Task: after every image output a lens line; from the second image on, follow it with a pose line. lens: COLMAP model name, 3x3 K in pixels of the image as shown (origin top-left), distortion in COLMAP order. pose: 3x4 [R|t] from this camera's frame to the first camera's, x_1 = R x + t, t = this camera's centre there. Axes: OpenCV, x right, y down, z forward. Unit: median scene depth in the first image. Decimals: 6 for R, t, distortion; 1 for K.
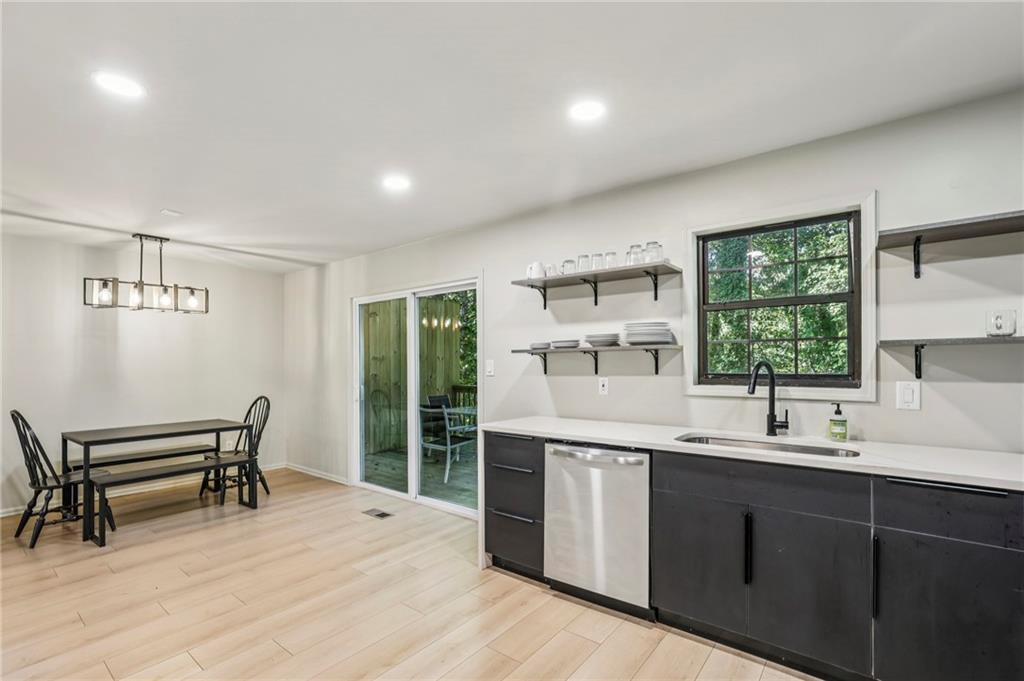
lens RADIAL K [[479.5, 0, 510.9], [0, 479.5, 361.7], [0, 0, 1]] dist [-0.003974, -0.000092]
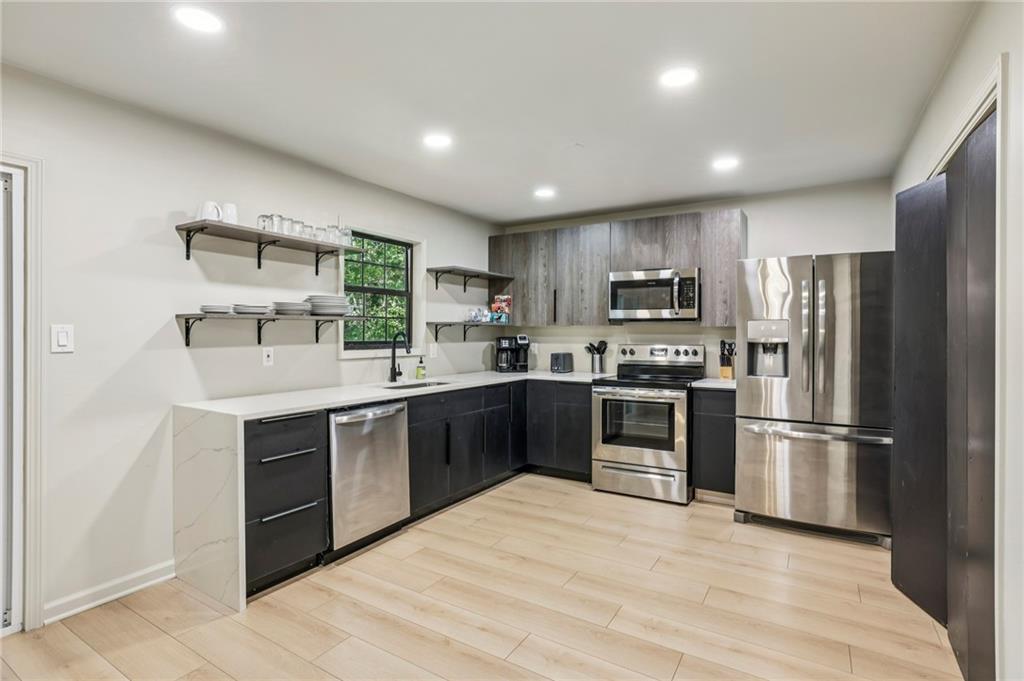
lens RADIAL K [[497.9, 0, 511.9], [0, 497.9, 337.5], [0, 0, 1]] dist [0.002615, 0.000810]
pose [[-0.110576, -0.003088, 0.993863, -0.959199], [-0.004827, 0.999985, 0.002570, 0.010028], [-0.993856, -0.004513, -0.110589, 0.742904]]
